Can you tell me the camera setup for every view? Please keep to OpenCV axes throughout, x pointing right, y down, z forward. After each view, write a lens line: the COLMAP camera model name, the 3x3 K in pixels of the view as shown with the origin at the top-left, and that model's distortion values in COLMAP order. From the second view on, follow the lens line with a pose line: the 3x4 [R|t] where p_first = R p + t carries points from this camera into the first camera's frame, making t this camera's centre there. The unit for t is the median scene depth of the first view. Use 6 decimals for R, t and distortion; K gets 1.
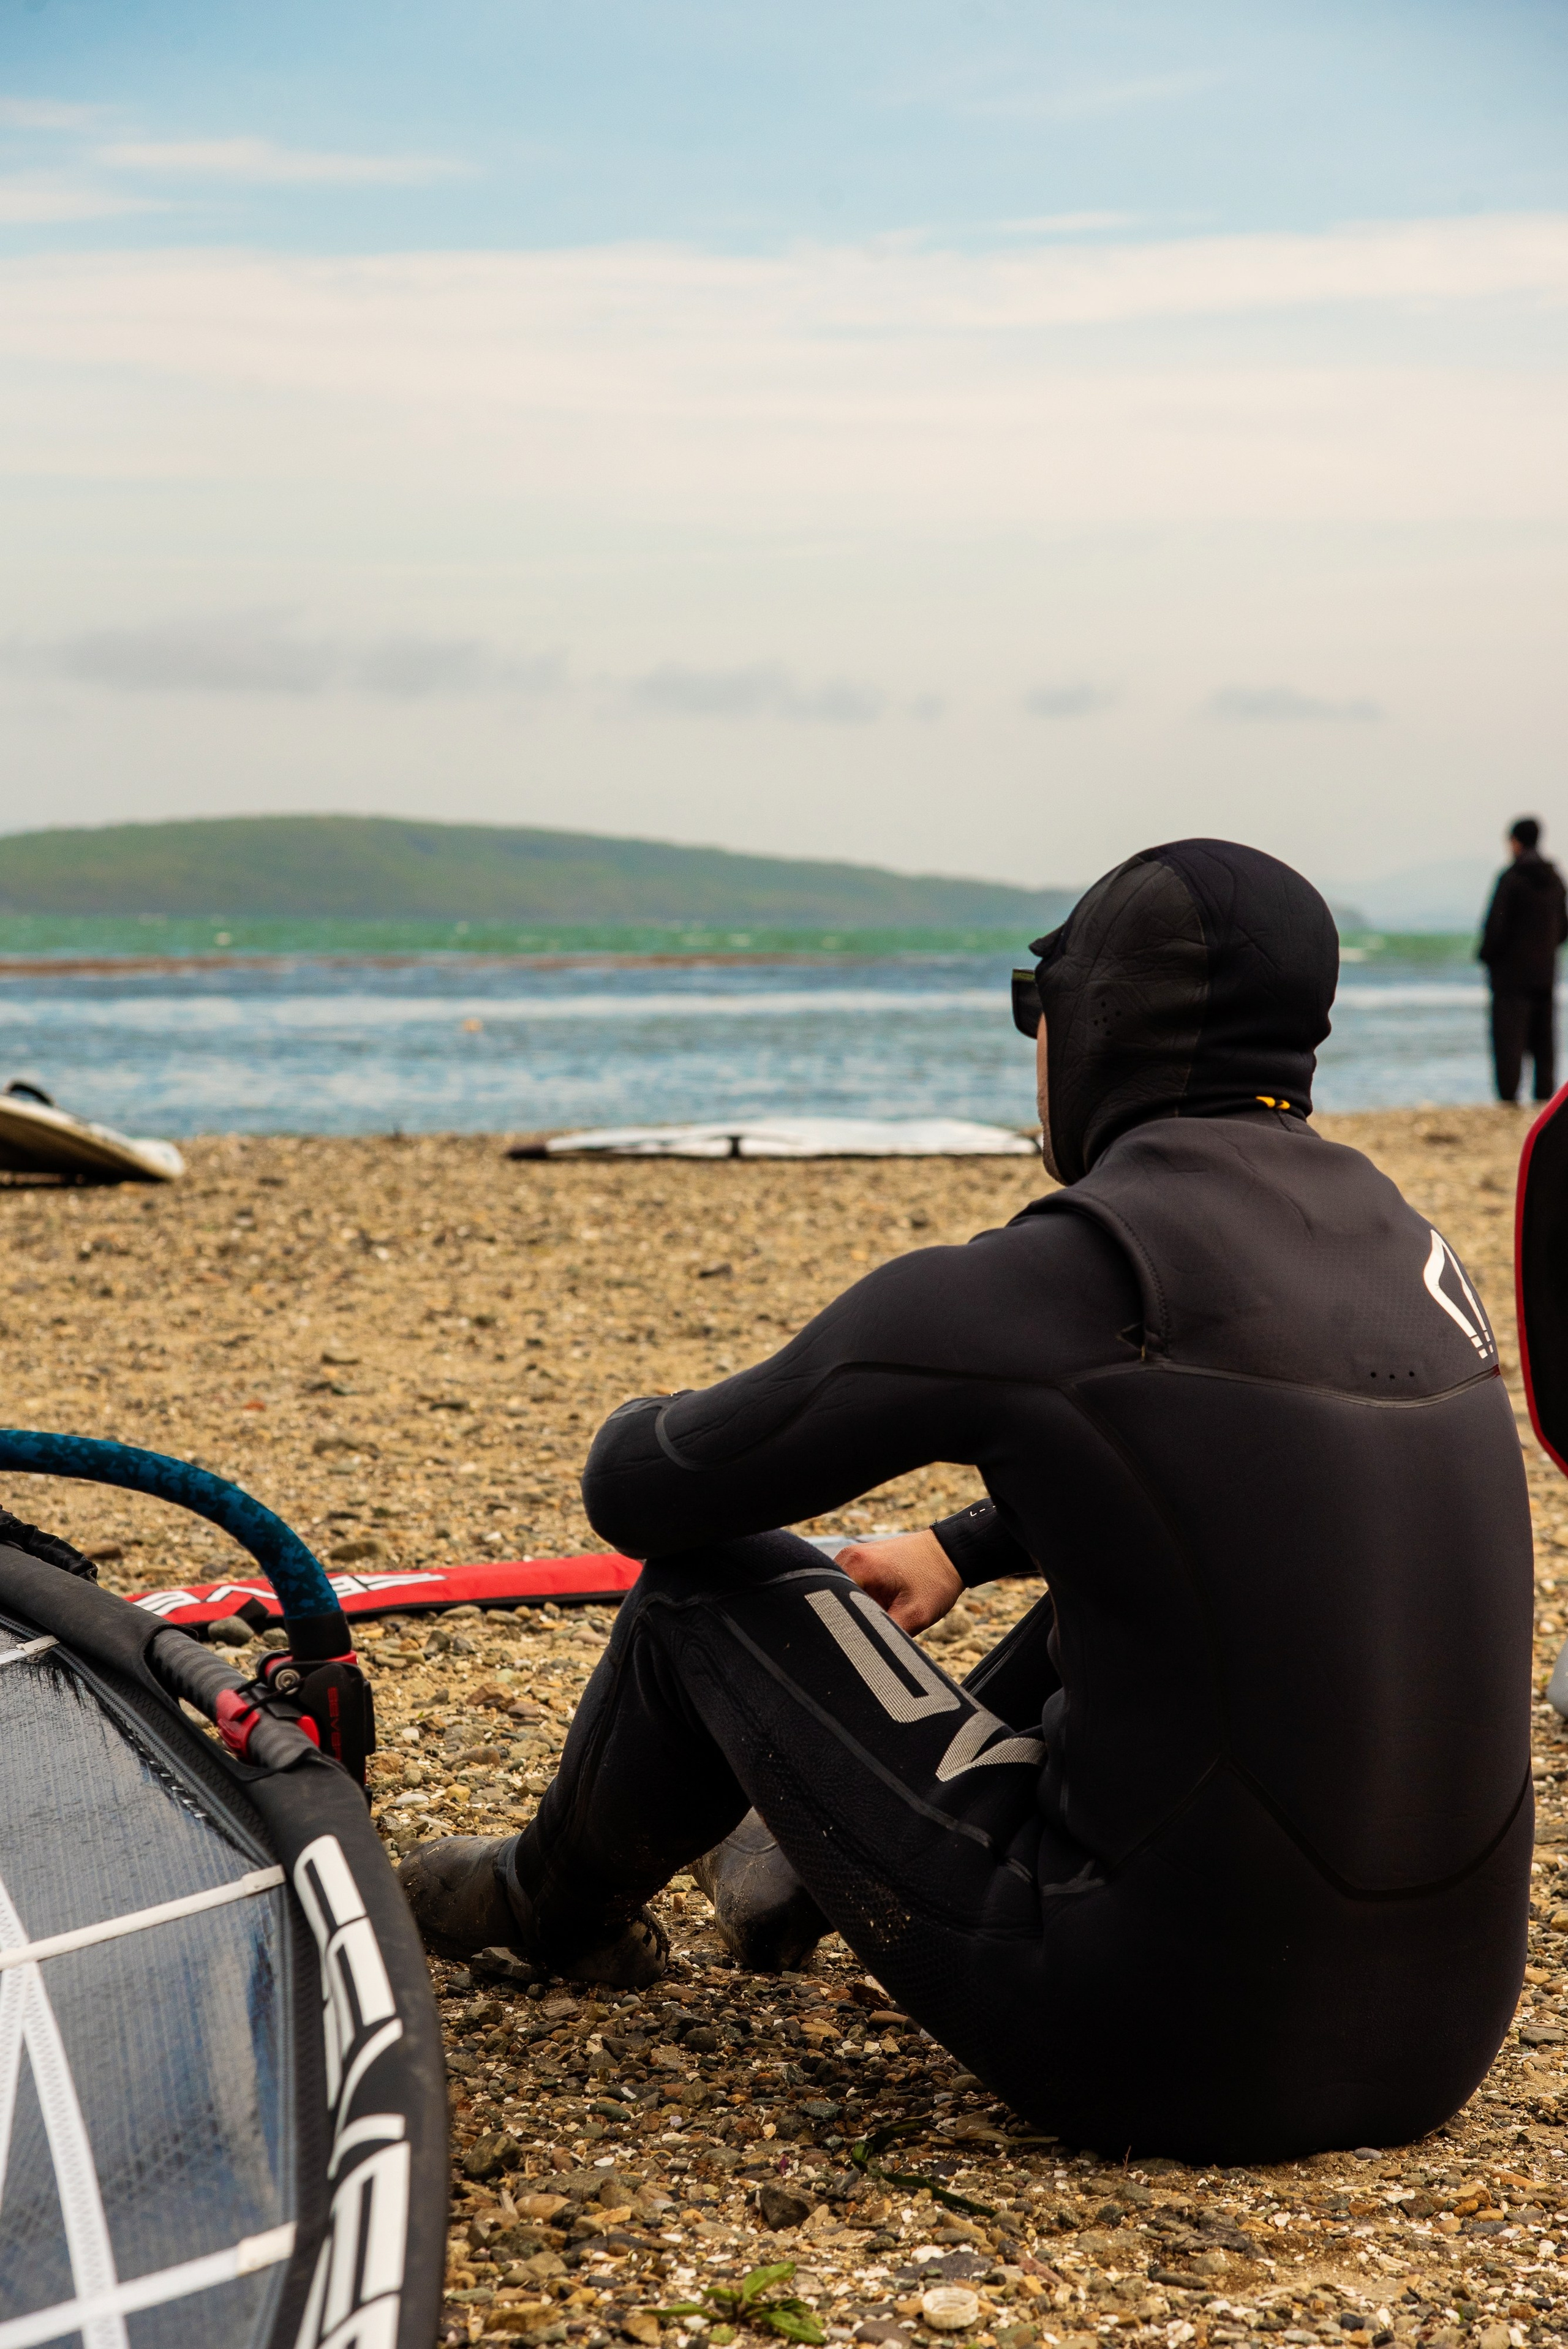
lens RADIAL K [[5497.4, 0, 784.0], [0, 5497.4, 1174.5], [0, 0, 1]] dist [0.615083, 0.206671]
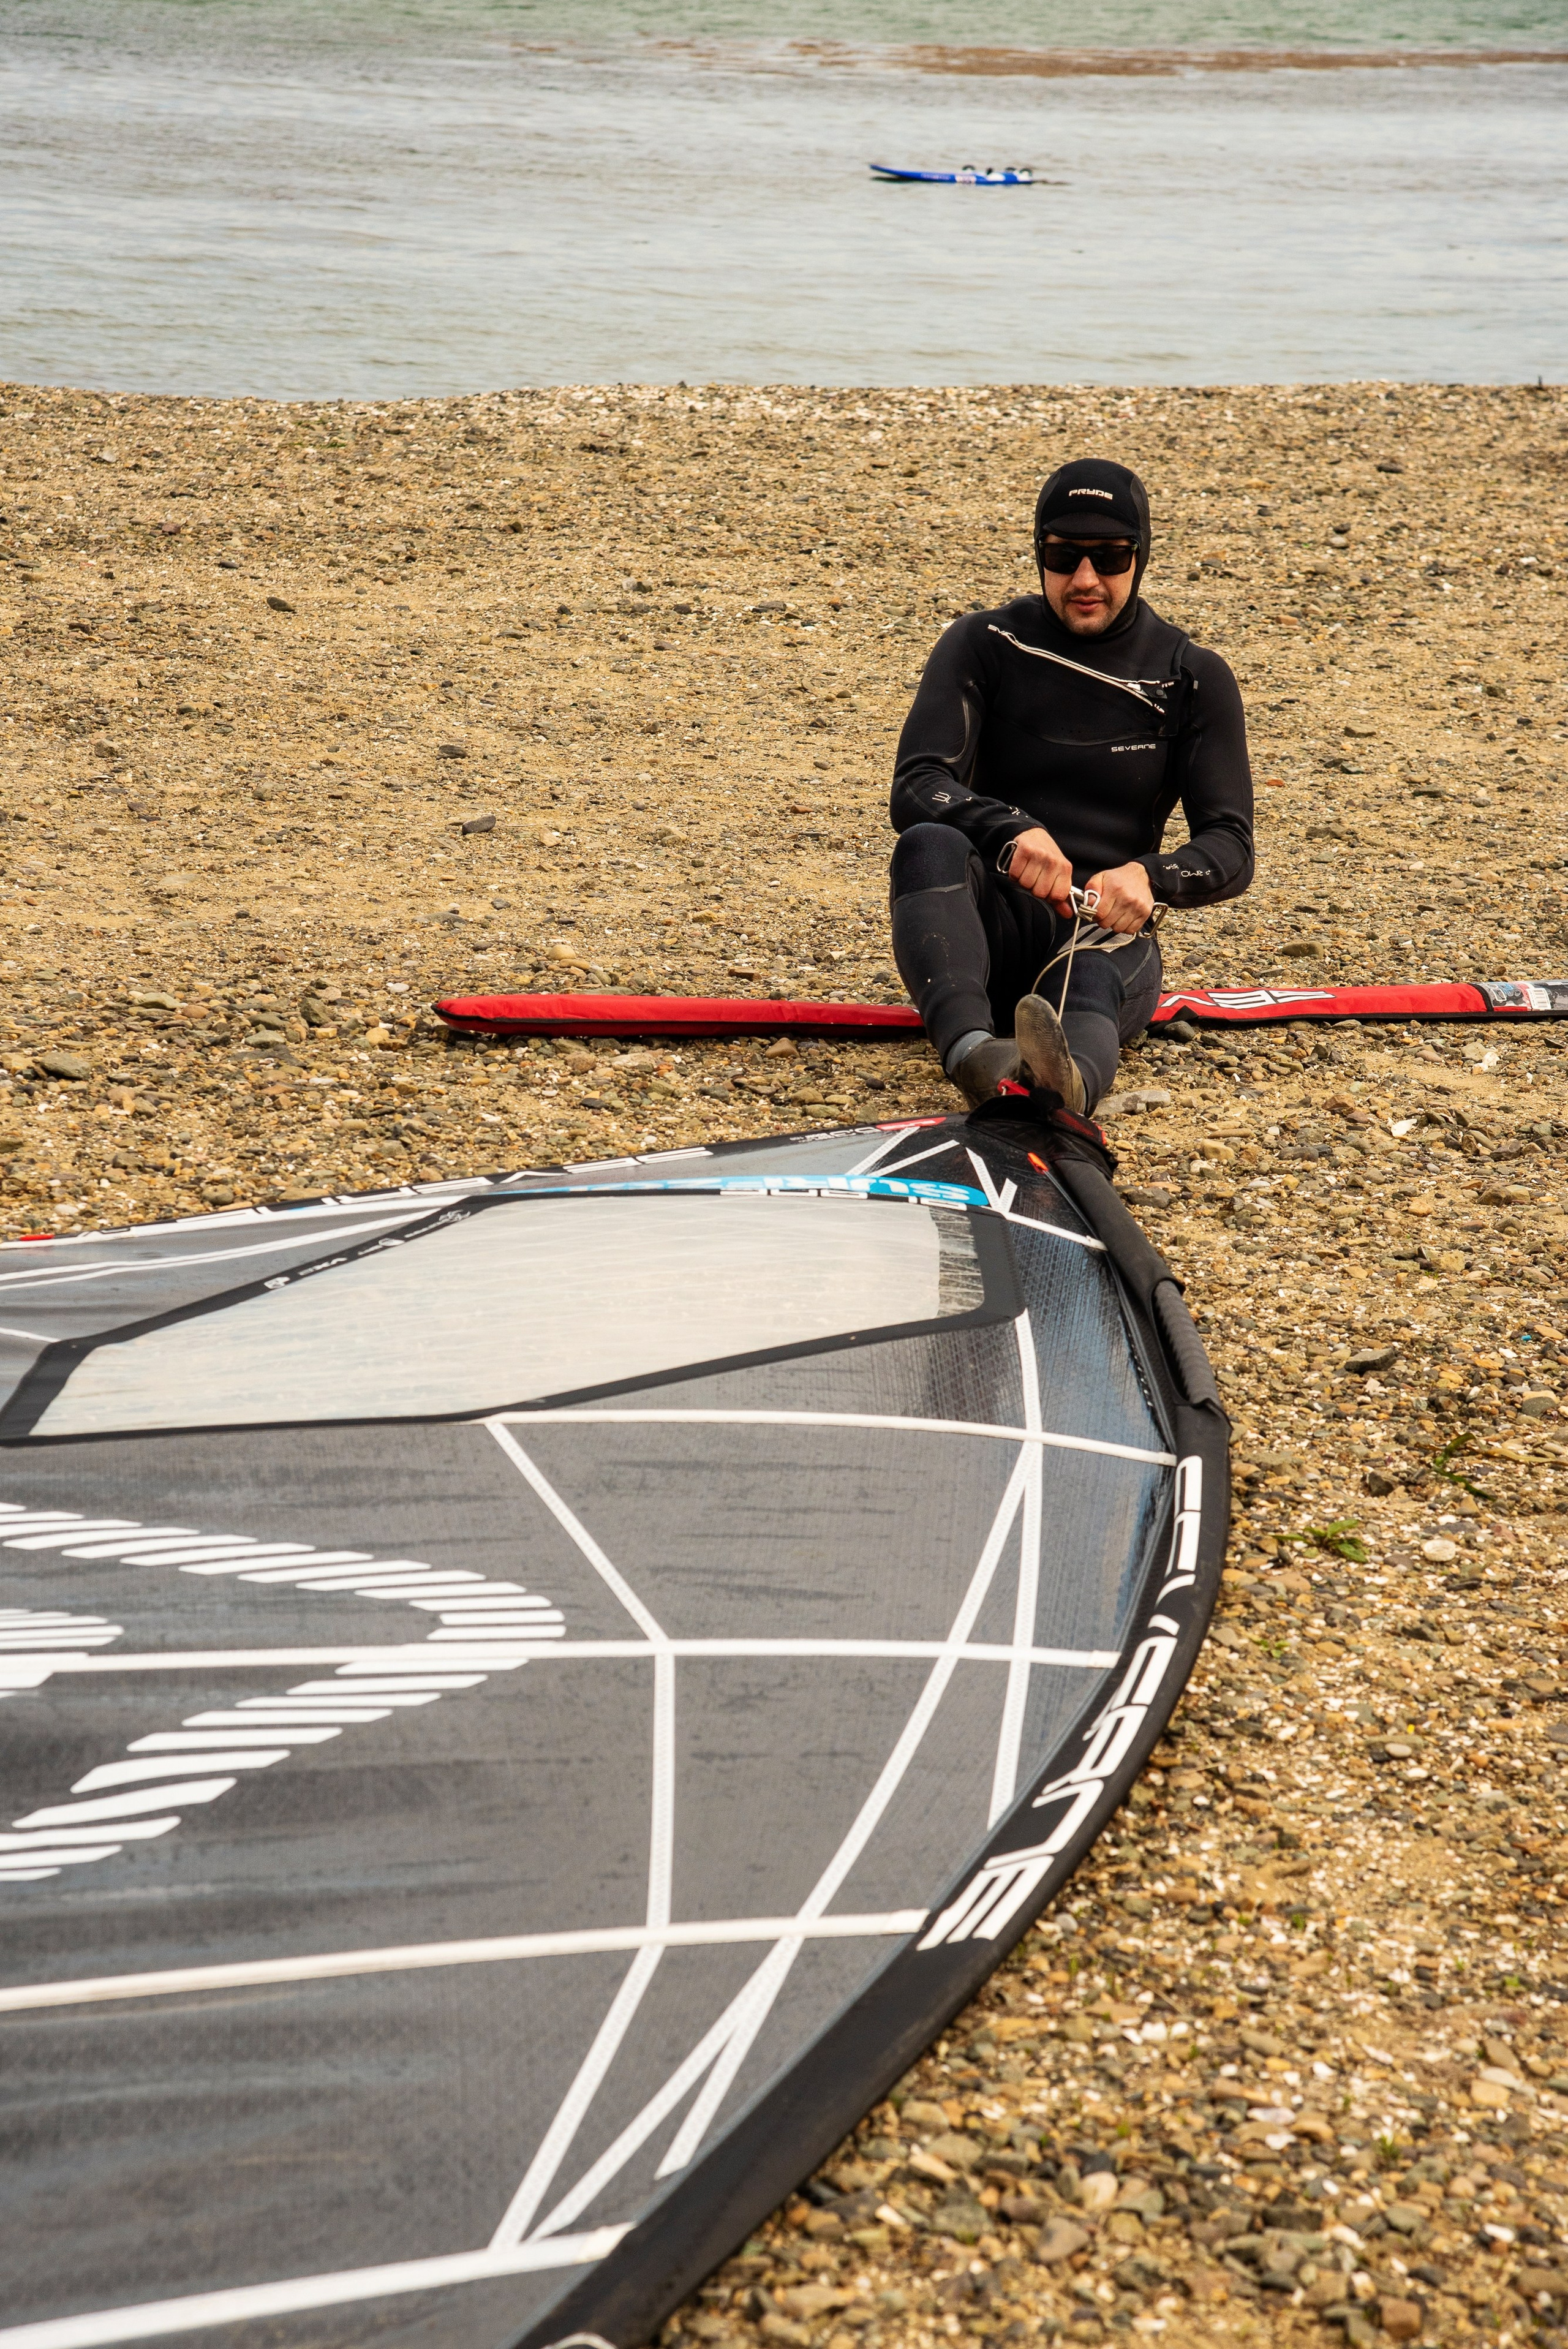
lens RADIAL K [[5357.1, 0, 784.0], [0, 5357.1, 1174.5], [0, 0, 1]] dist [0.583172, -0.136268]
pose [[0.975658, 0.076168, -0.205643, 0.091862], [-0.043723, 0.986480, 0.157945, -0.099011], [0.214893, -0.145109, 0.965797, -0.382232]]
